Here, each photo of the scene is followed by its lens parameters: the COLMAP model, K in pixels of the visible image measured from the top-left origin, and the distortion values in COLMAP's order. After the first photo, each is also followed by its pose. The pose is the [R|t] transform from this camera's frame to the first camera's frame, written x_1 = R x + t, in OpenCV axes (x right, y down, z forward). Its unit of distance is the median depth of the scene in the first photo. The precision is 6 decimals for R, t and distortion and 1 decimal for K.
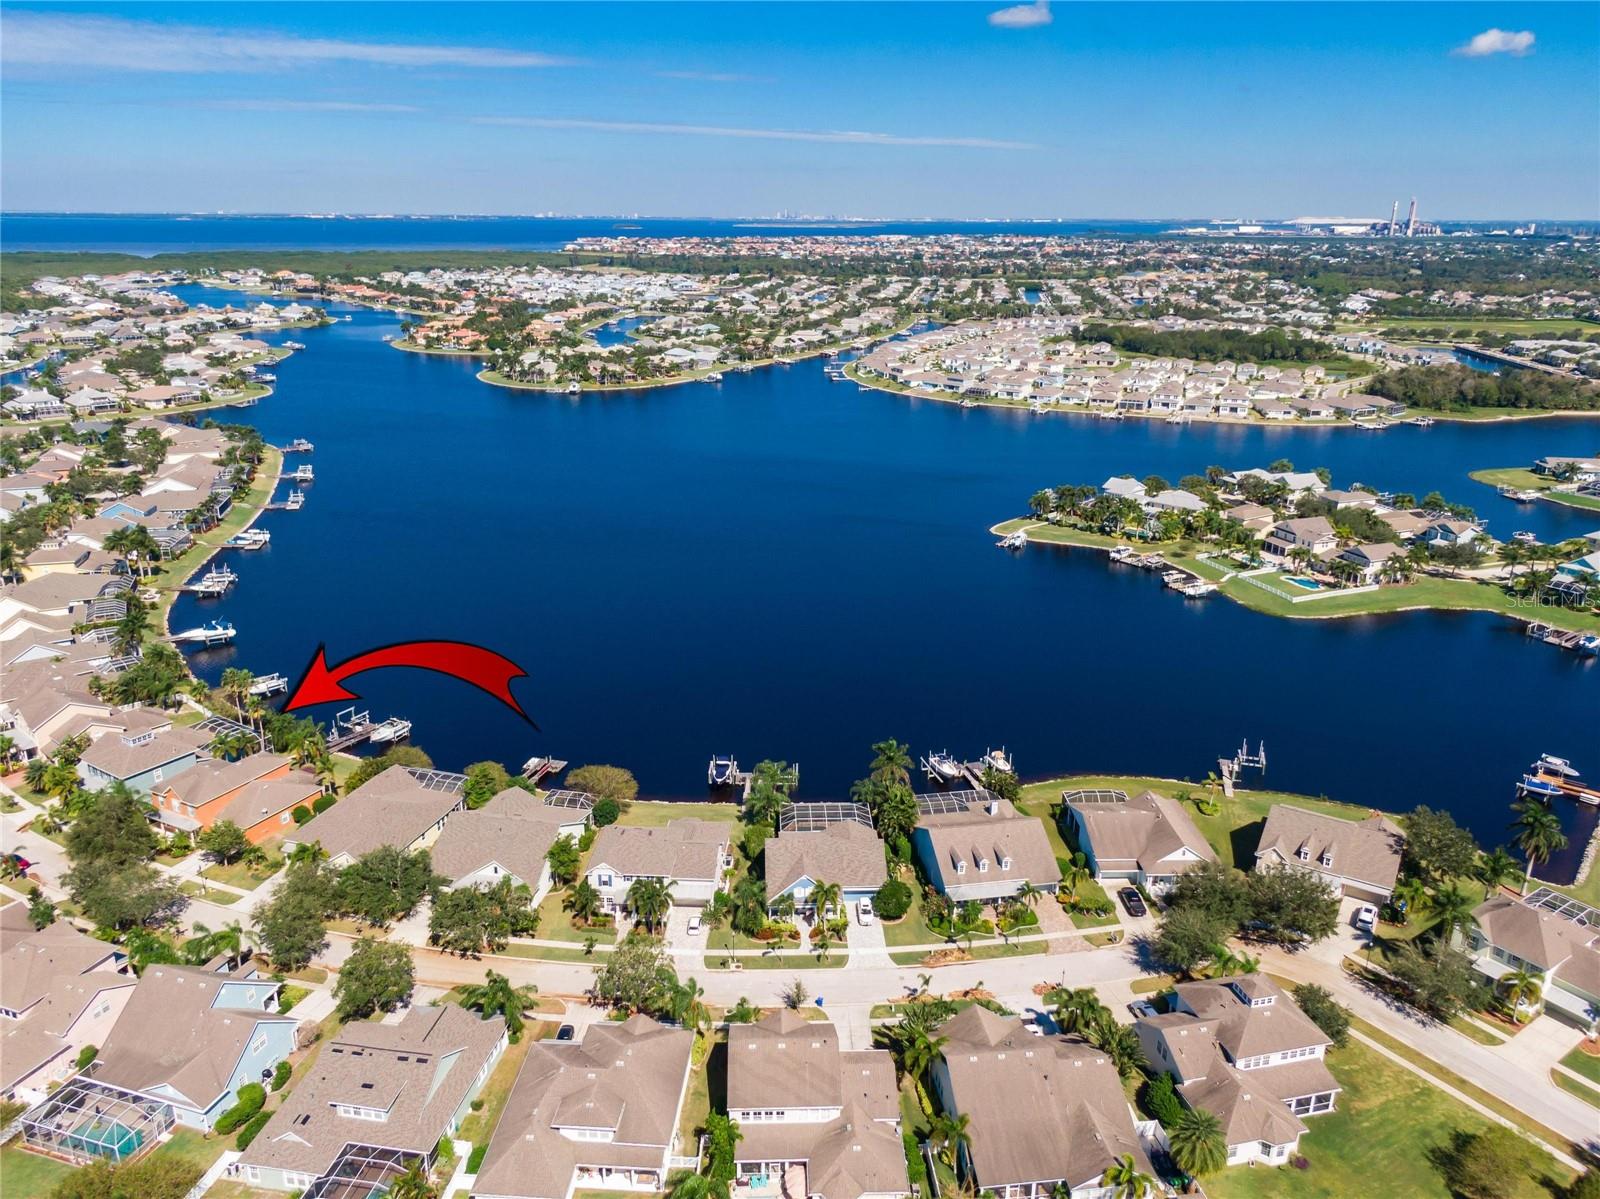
lens RADIAL K [[1135.2, 0, 800.0], [0, 1135.2, 599.5], [0, 0, 1]] dist [0.048123, -0.055981]
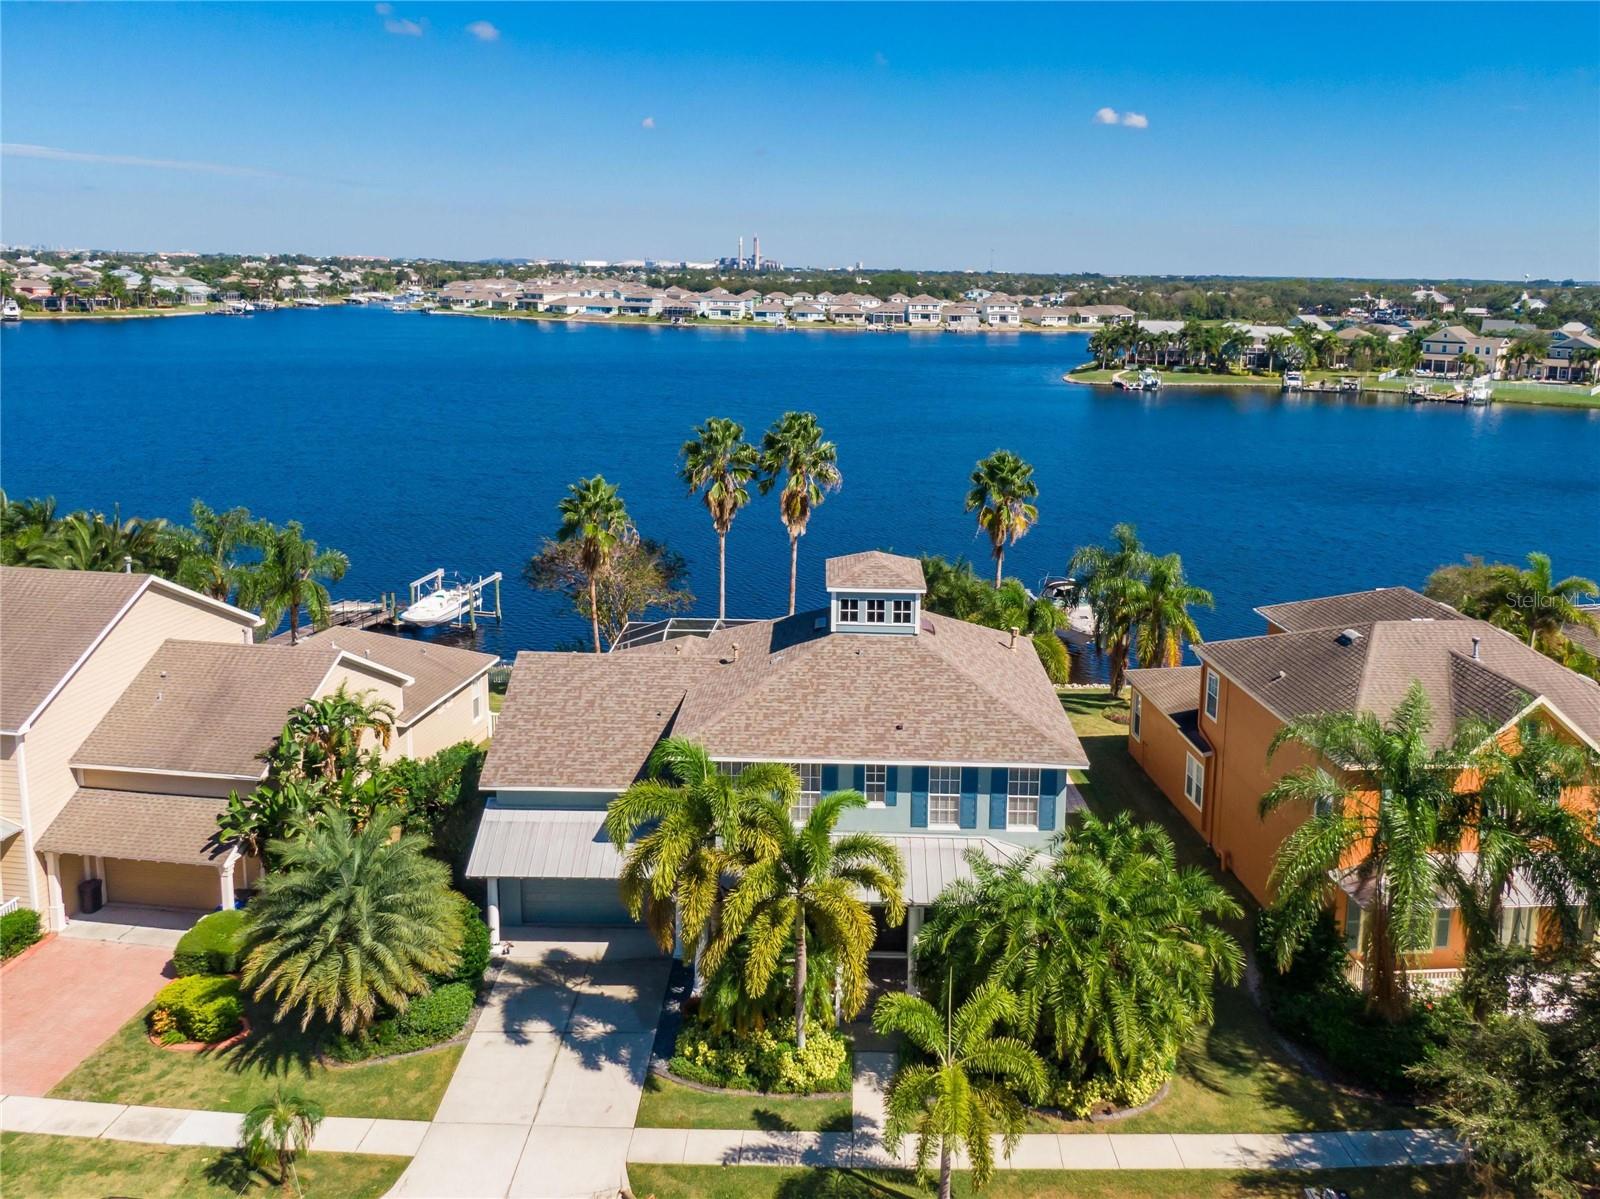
lens RADIAL K [[1323.8, 0, 854.3], [0, 1323.8, 519.4], [0, 0, 1]] dist [0.038538, -0.037192]
pose [[0.845917, -0.088194, 0.525972, -0.144739], [0.155033, 0.984307, -0.084292, 0.026012], [-0.510284, 0.152847, 0.846314, 0.169459]]
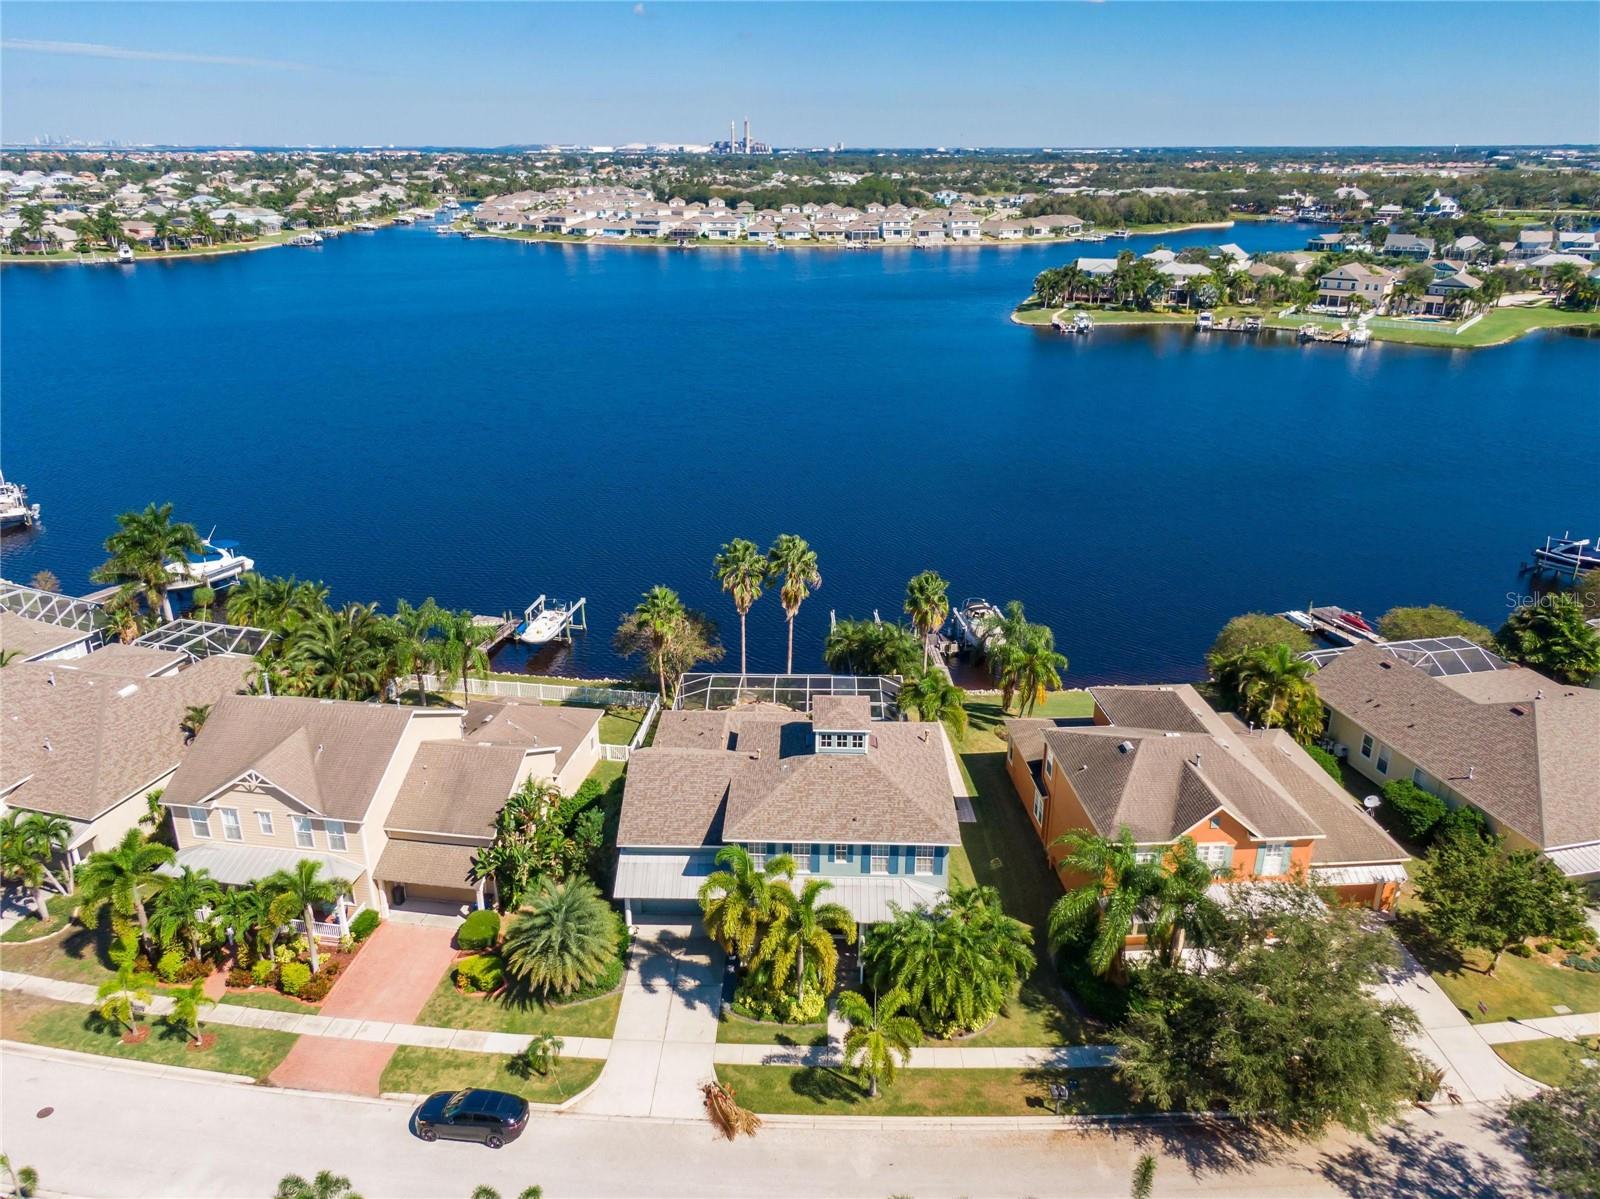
lens RADIAL K [[1135.2, 0, 800.0], [0, 1135.2, 599.5], [0, 0, 1]] dist [0.048123, -0.055981]
pose [[0.861309, -0.192416, 0.470237, -0.152202], [0.165749, 0.981292, 0.097941, 0.010268], [-0.480285, -0.006417, 0.877089, 0.150881]]
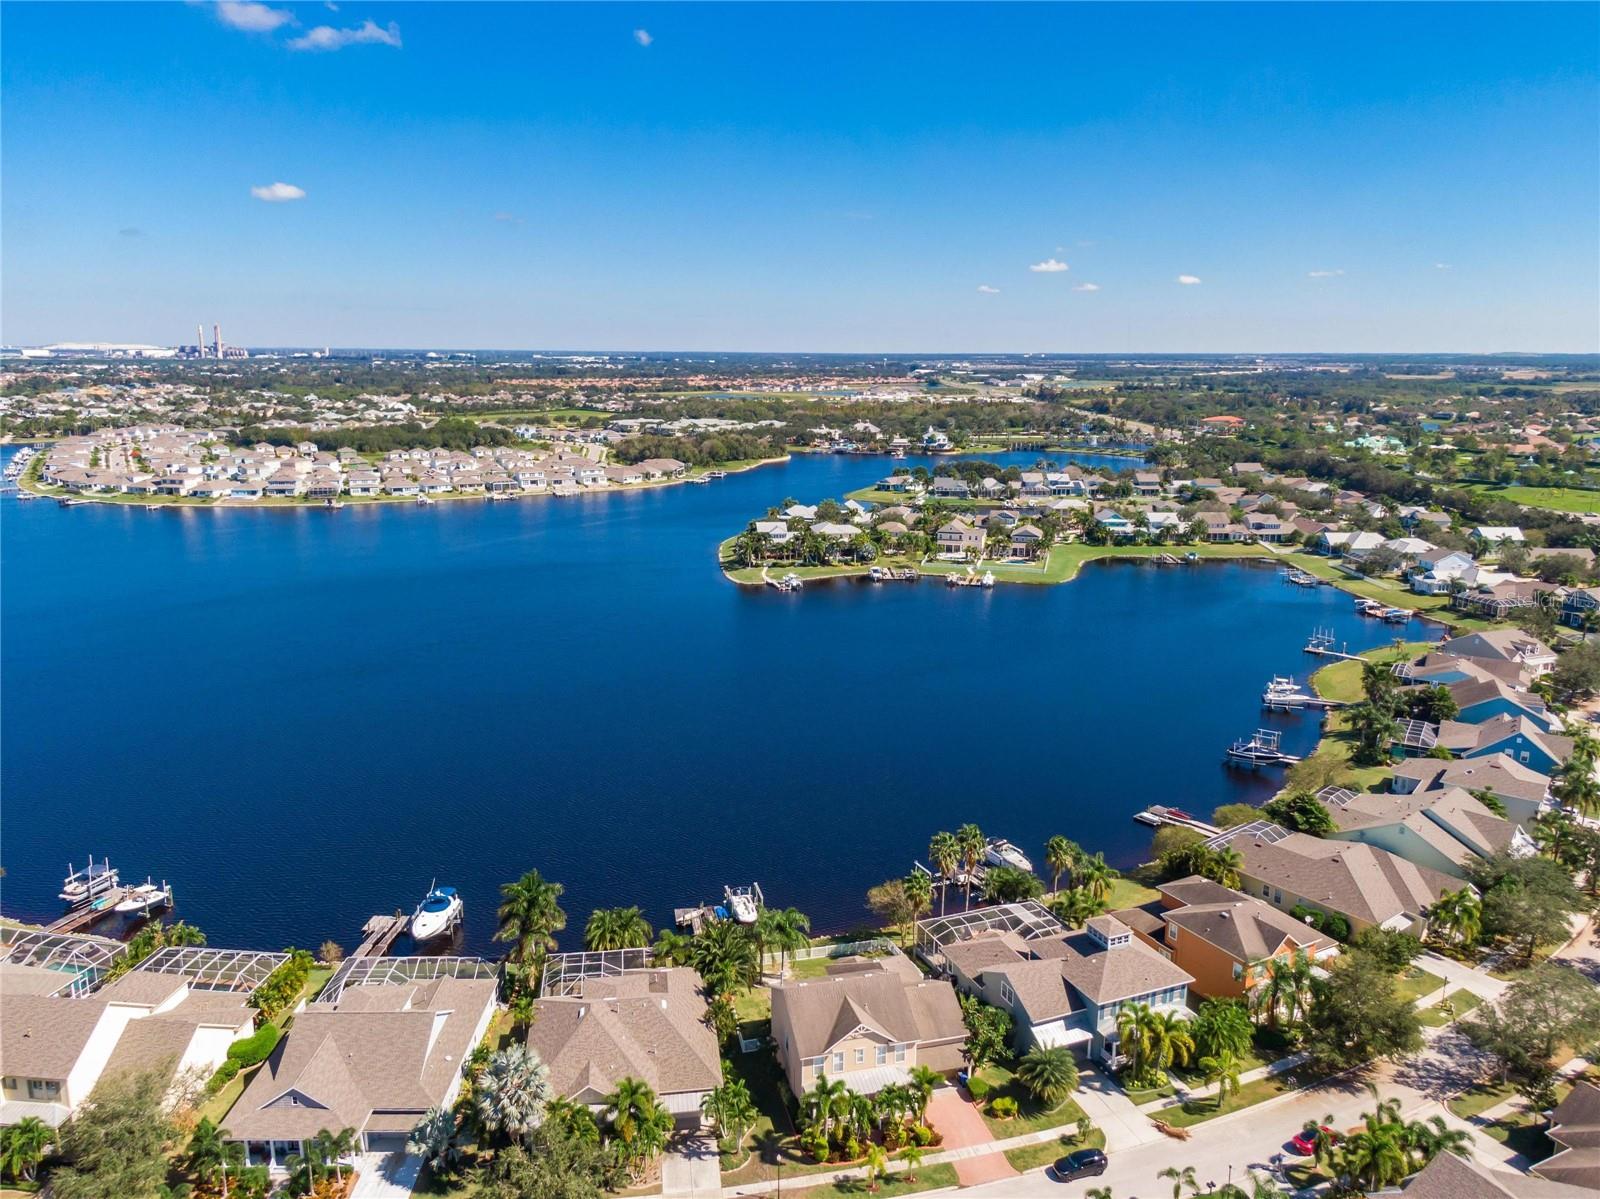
lens RADIAL K [[1135.2, 0, 800.0], [0, 1135.2, 599.5], [0, 0, 1]] dist [0.048123, -0.055981]
pose [[0.574527, -0.176679, 0.799189, -0.238079], [0.257544, 0.965850, 0.028378, -0.024992], [-0.776910, 0.189522, 0.600410, 0.150962]]
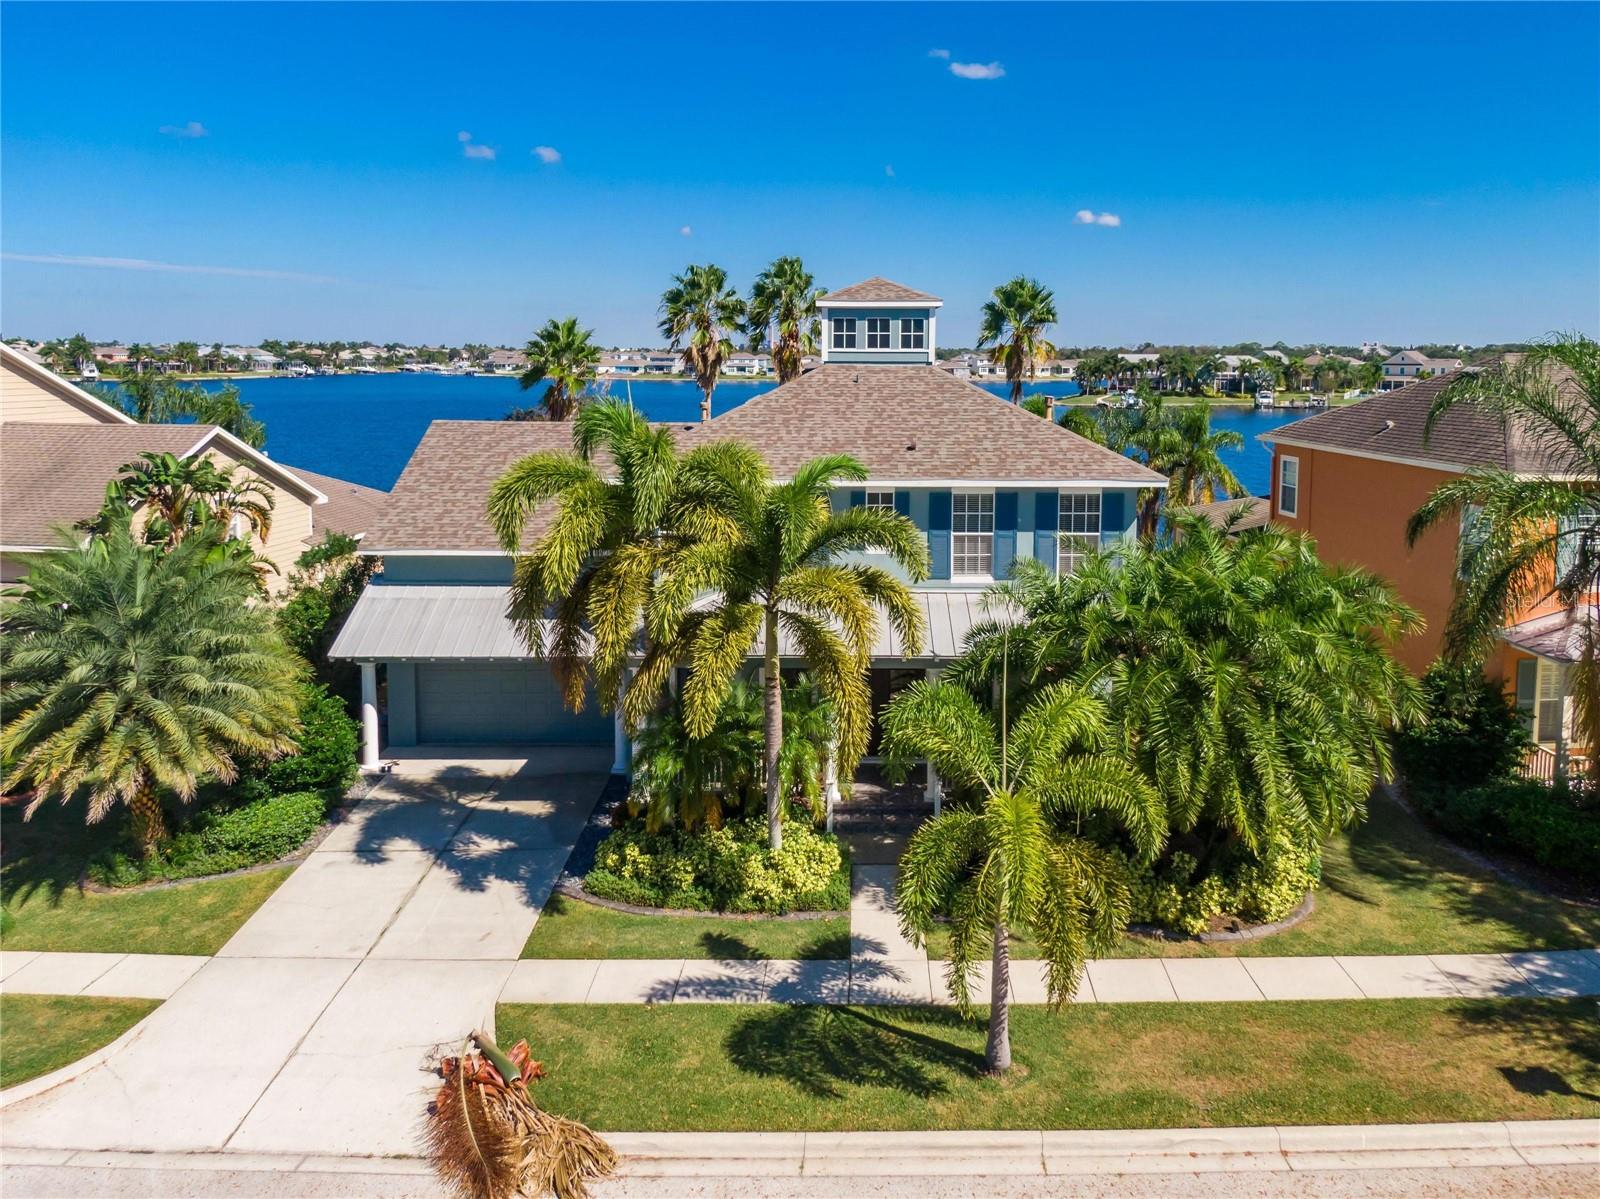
lens RADIAL K [[1183.9, 0, 871.0], [0, 1183.9, 467.7], [0, 0, 1]] dist [0.019938, -0.016408]
pose [[0.840278, -0.048620, 0.539972, -0.138040], [0.166792, 0.970850, -0.172137, 0.034377], [-0.515862, 0.234706, 0.823893, 0.182725]]
